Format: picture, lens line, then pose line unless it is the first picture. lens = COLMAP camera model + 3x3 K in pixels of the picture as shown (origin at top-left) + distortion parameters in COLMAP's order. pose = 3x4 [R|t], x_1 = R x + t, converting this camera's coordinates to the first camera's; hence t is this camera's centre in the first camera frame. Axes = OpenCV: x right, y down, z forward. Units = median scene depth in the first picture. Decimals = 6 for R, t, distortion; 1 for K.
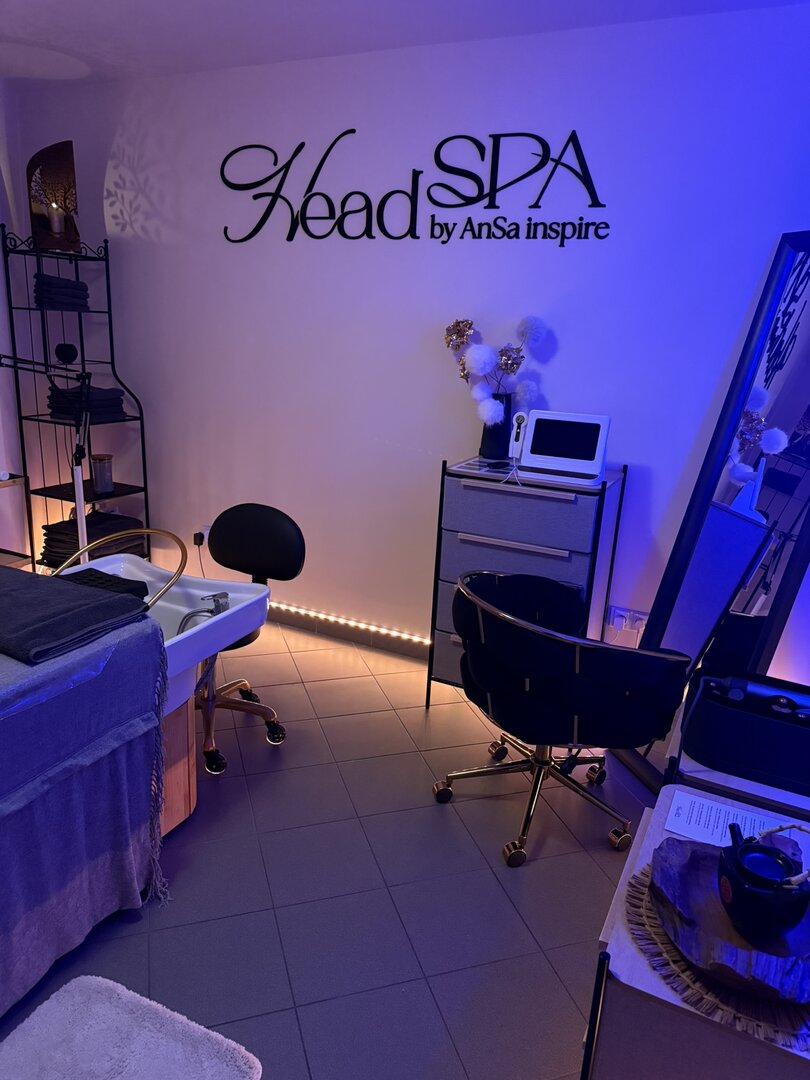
lens RADIAL K [[737.4, 0, 405.0], [0, 737.4, 540.0], [0, 0, 1]] dist [-0.075842, 0.003902]
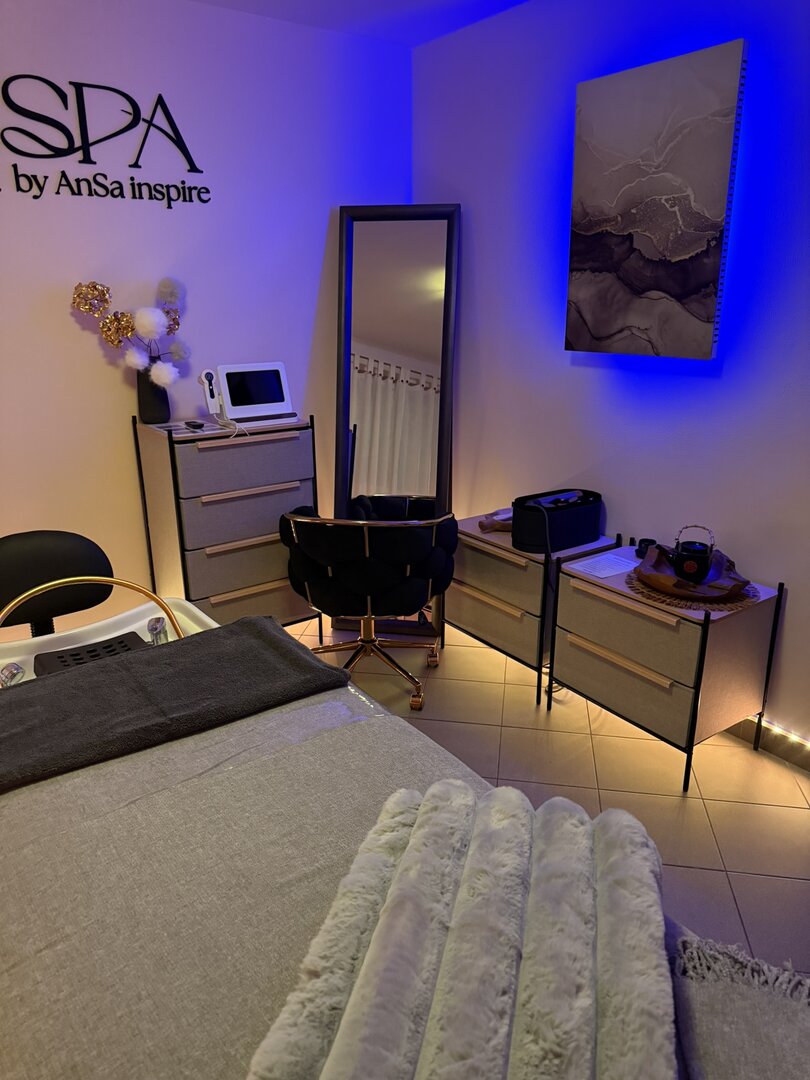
lens RADIAL K [[737.4, 0, 405.0], [0, 737.4, 540.0], [0, 0, 1]] dist [-0.075842, 0.003902]
pose [[0.440477, -0.319502, 0.838987, -0.635037], [0.269434, 0.938496, 0.215942, -0.091830], [-0.856379, 0.130934, 0.499470, 0.261370]]
